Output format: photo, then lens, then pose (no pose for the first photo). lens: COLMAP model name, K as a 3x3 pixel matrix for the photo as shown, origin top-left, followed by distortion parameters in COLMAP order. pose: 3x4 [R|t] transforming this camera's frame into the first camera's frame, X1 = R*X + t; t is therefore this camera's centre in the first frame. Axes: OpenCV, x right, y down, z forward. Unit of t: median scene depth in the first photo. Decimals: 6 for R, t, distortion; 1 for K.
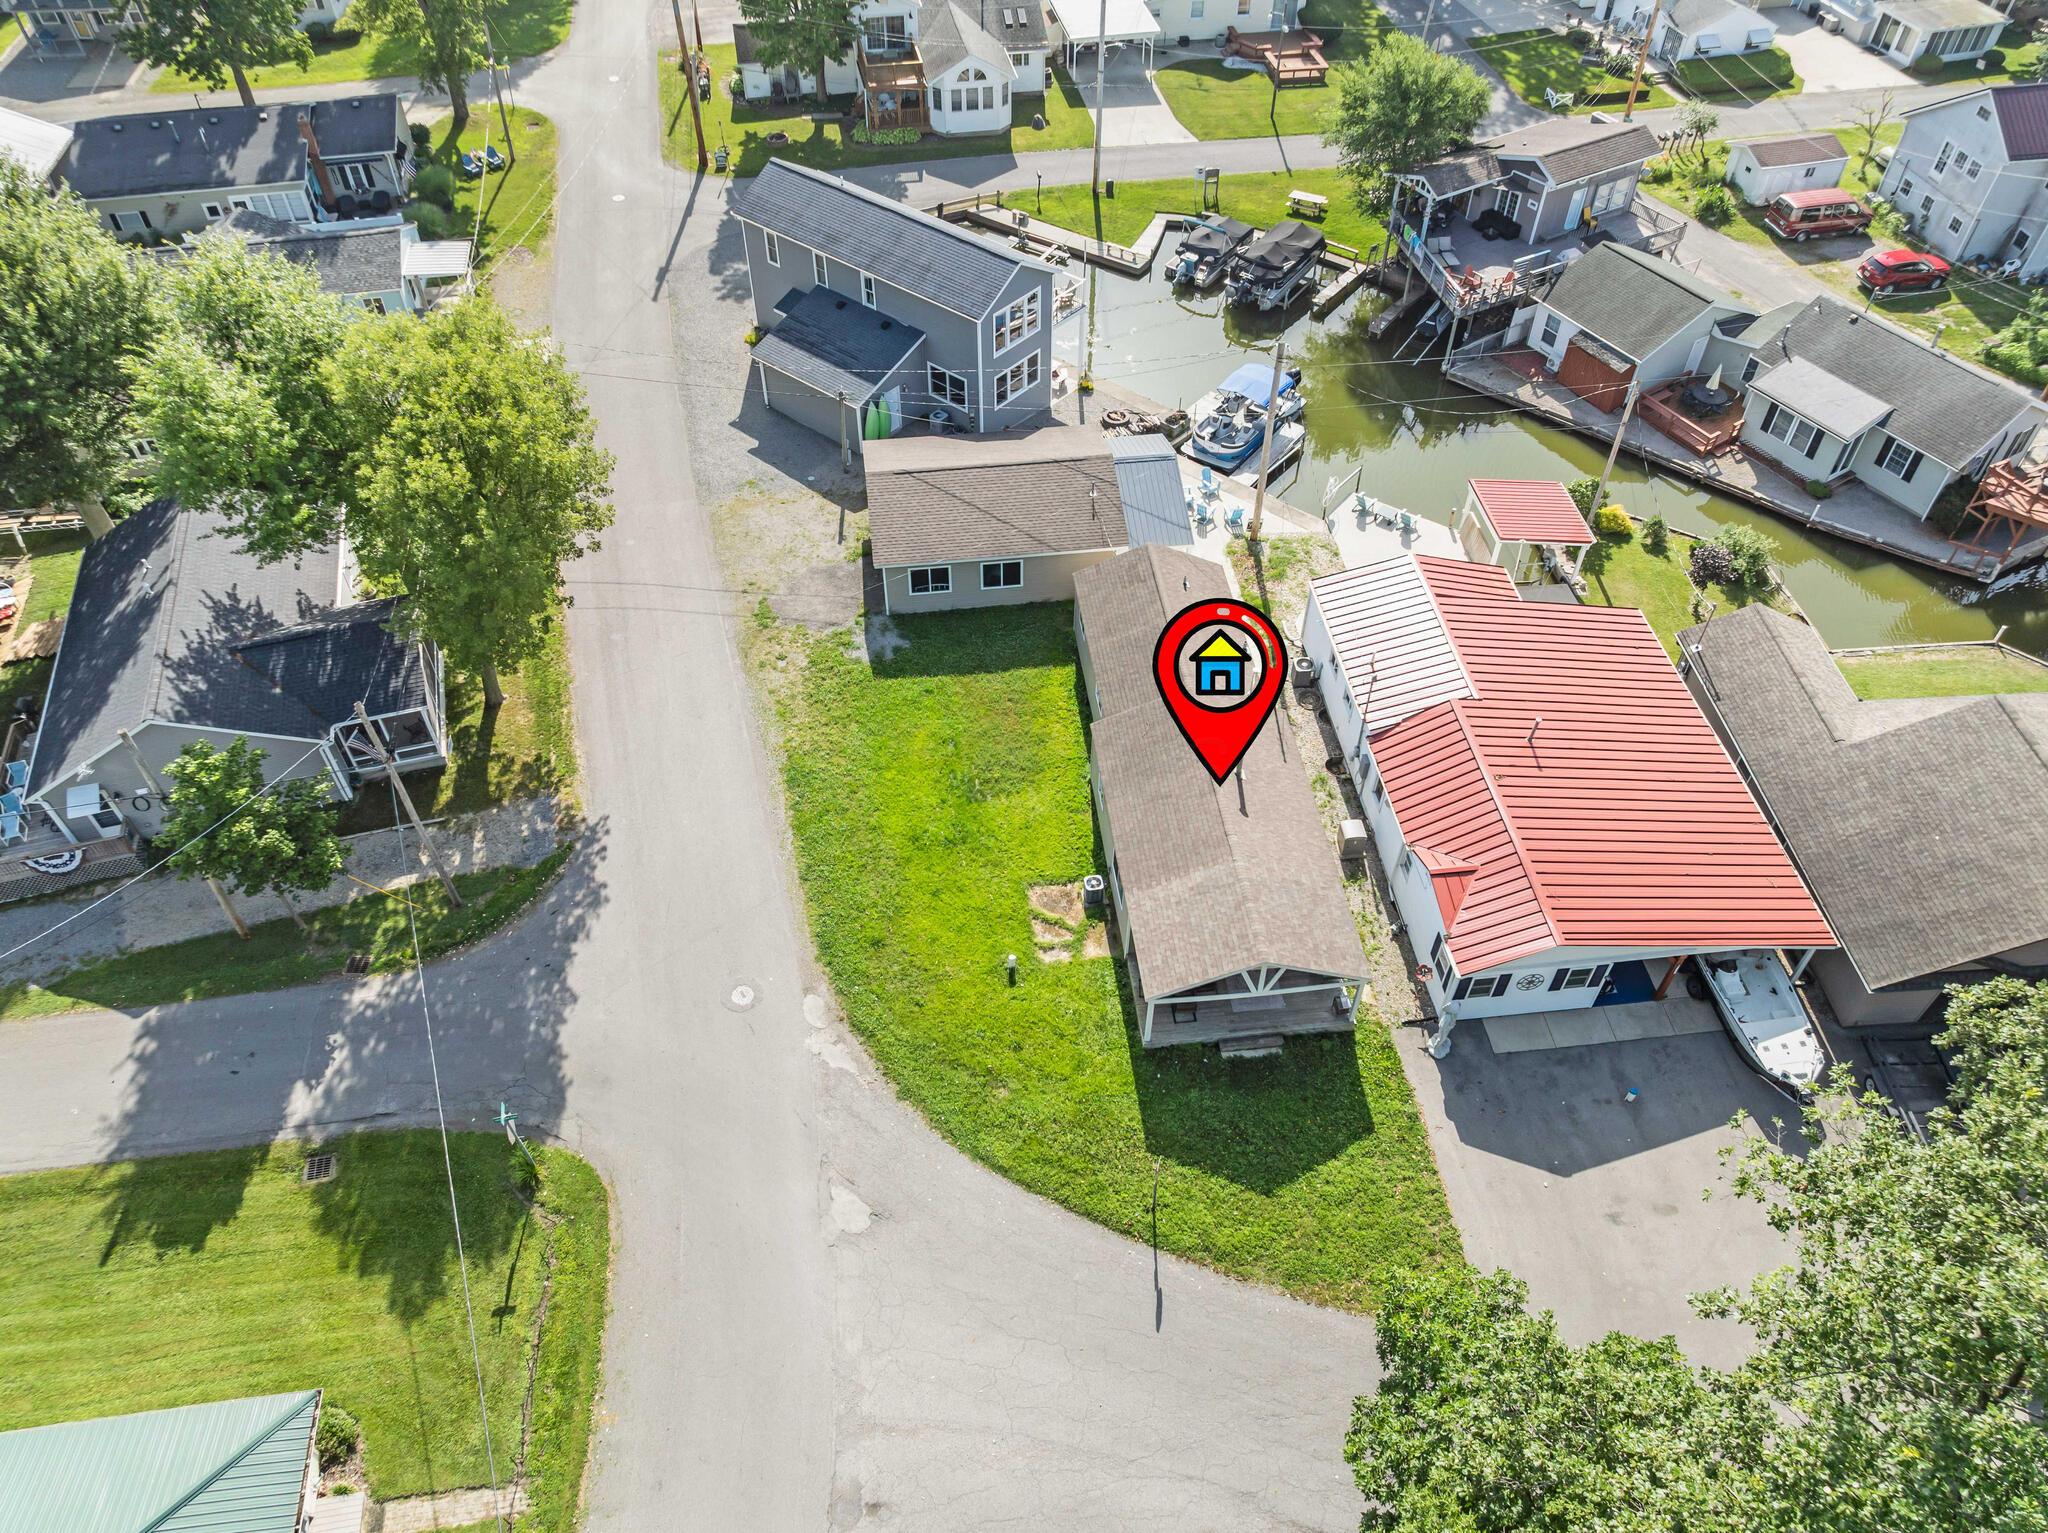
lens RADIAL K [[1458.4, 0, 1024.0], [0, 1458.4, 766.5], [0, 0, 1]] dist [-0.039308, 0.001440]
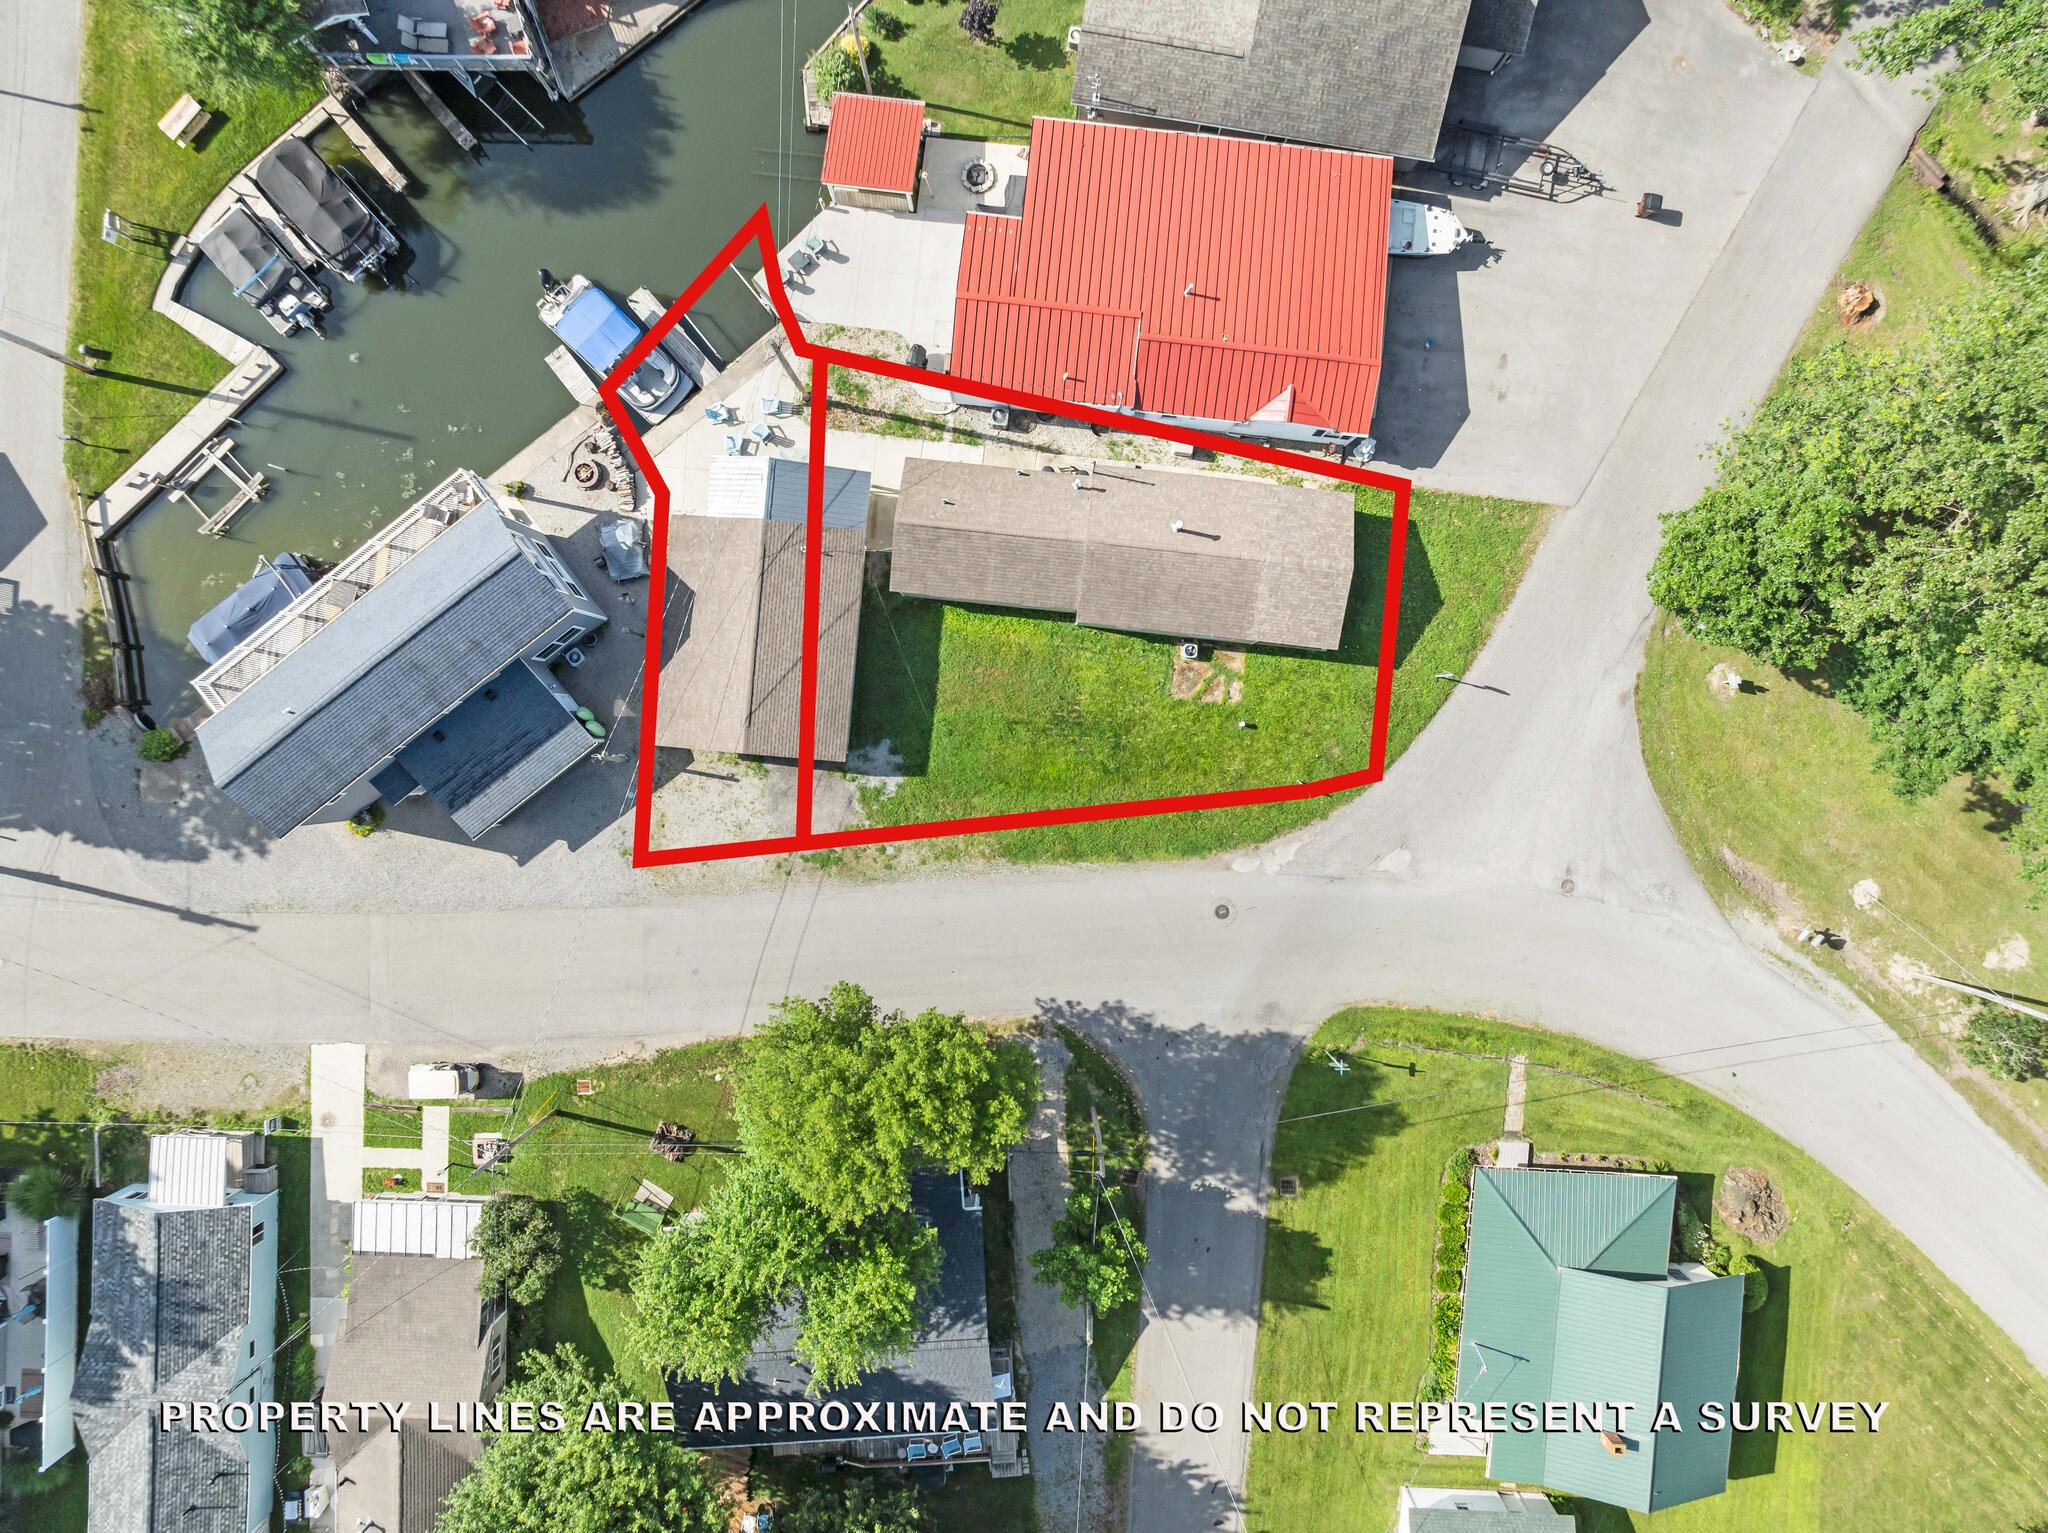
lens RADIAL K [[1445.6, 0, 1024.0], [0, 1445.6, 766.5], [0, 0, 1]] dist [-0.037876, 0.004119]
pose [[0.215336, -0.976368, -0.018354, -0.067653], [0.711755, 0.144052, 0.687498, -0.966096], [-0.668607, -0.161107, 0.725954, 0.114336]]
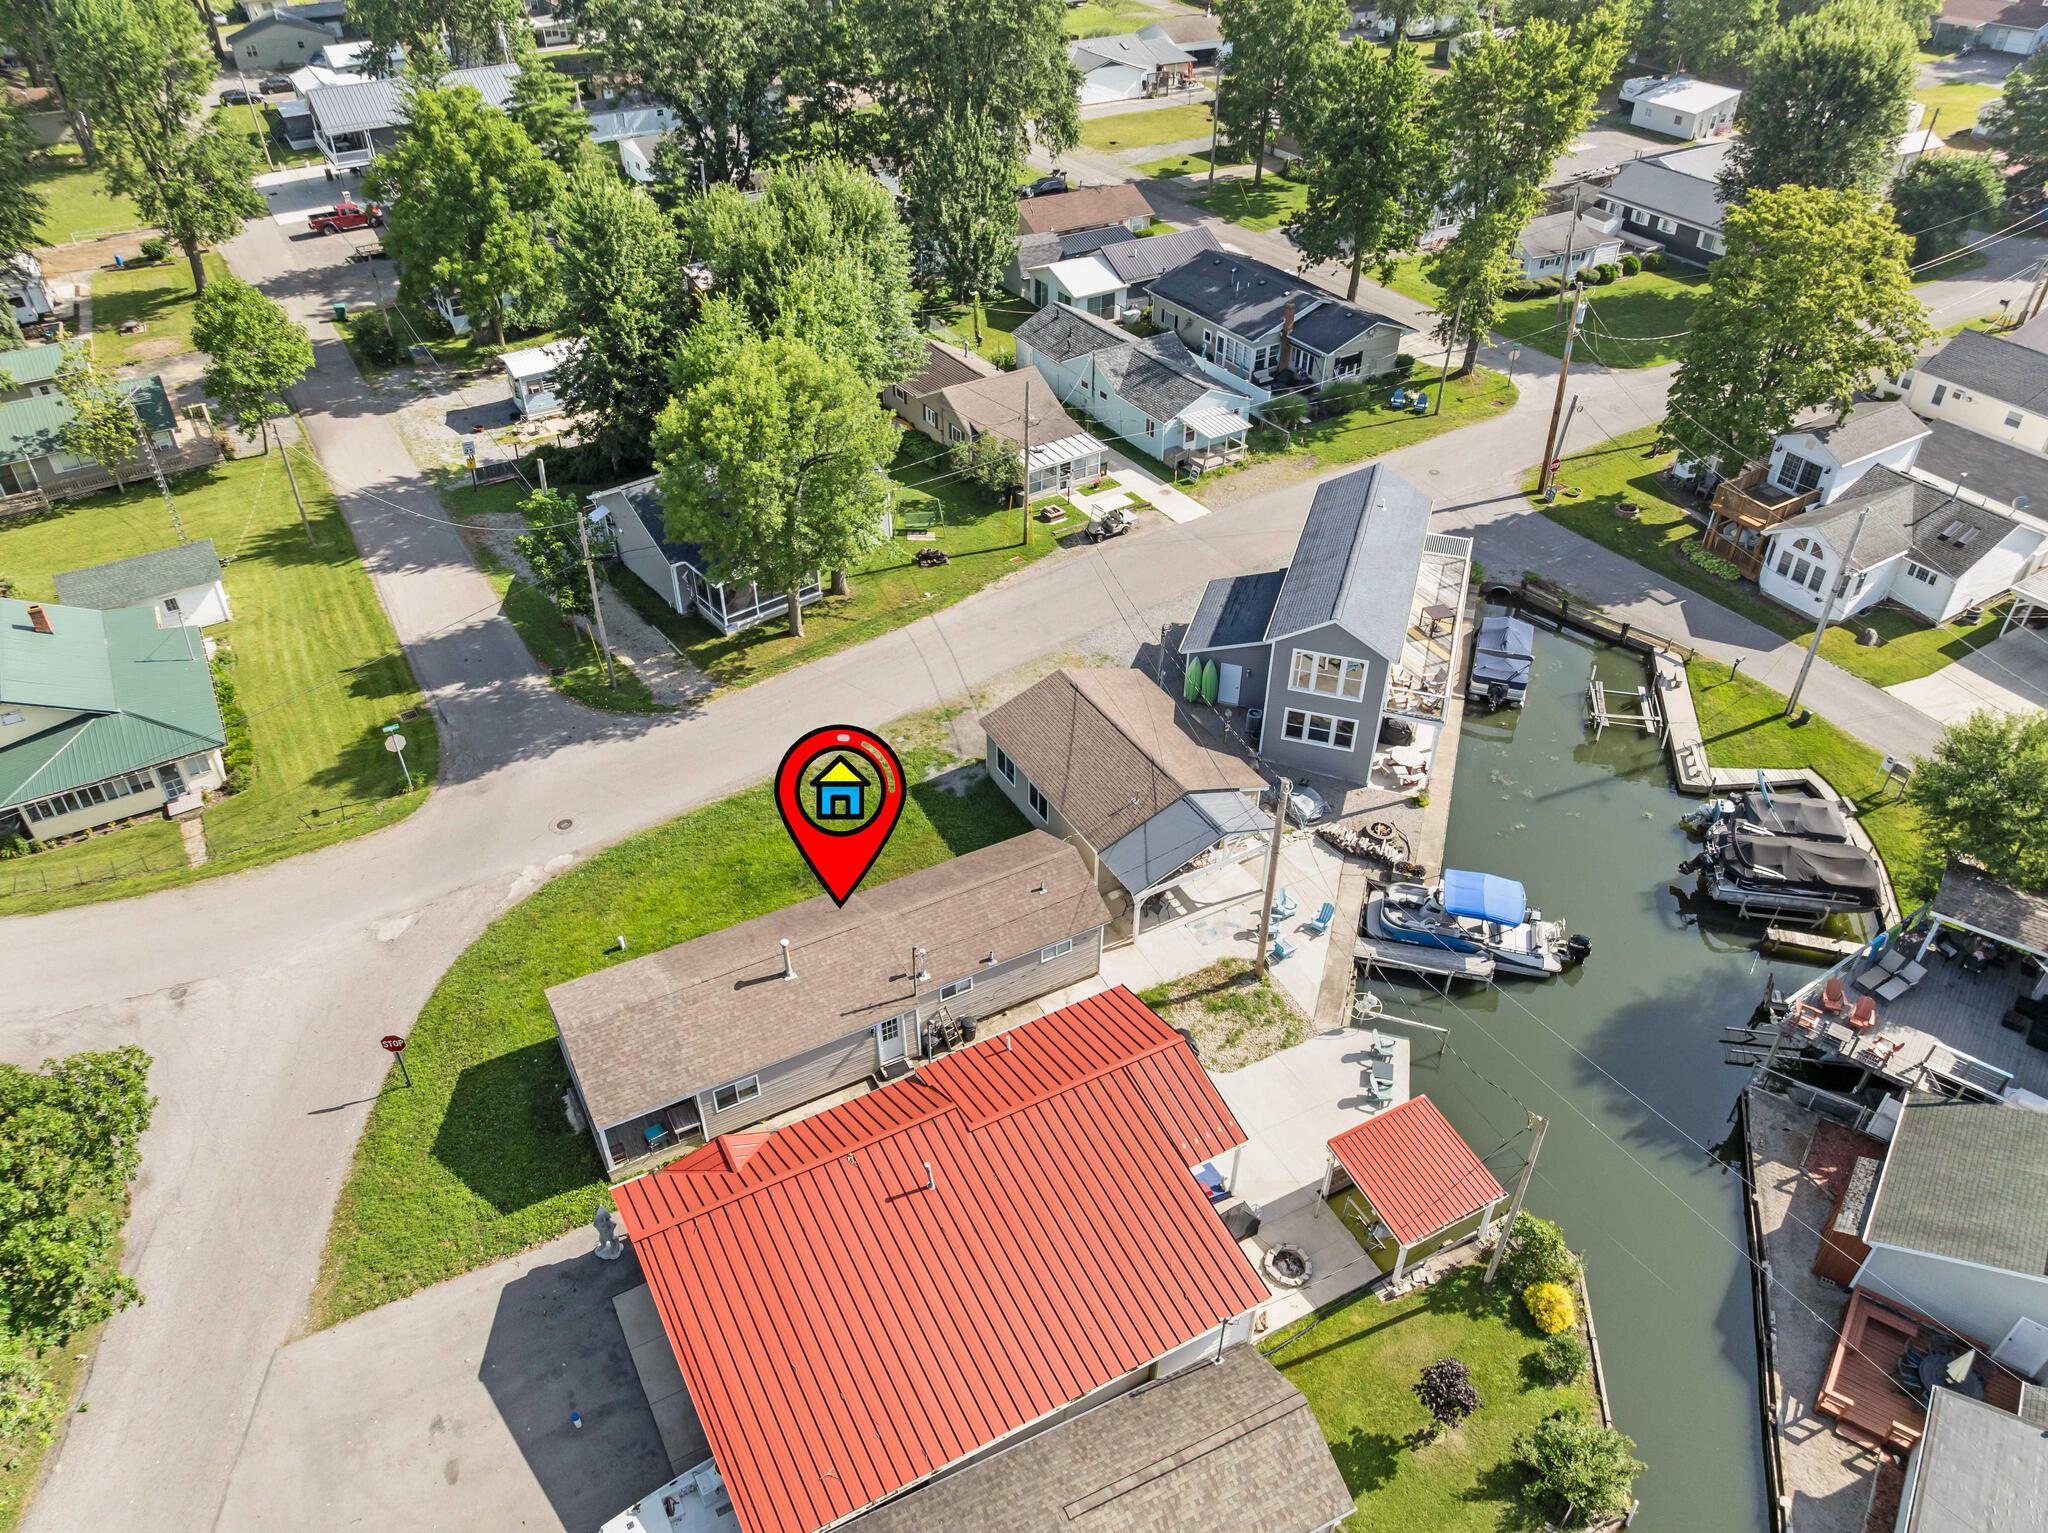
lens RADIAL K [[1445.6, 0, 1024.0], [0, 1445.6, 766.5], [0, 0, 1]] dist [-0.037876, 0.004119]
pose [[0.376270, 0.566050, -0.733491, 0.909451], [-0.677812, 0.707905, 0.198597, -0.432932], [0.631658, 0.422443, 0.650039, 0.362363]]
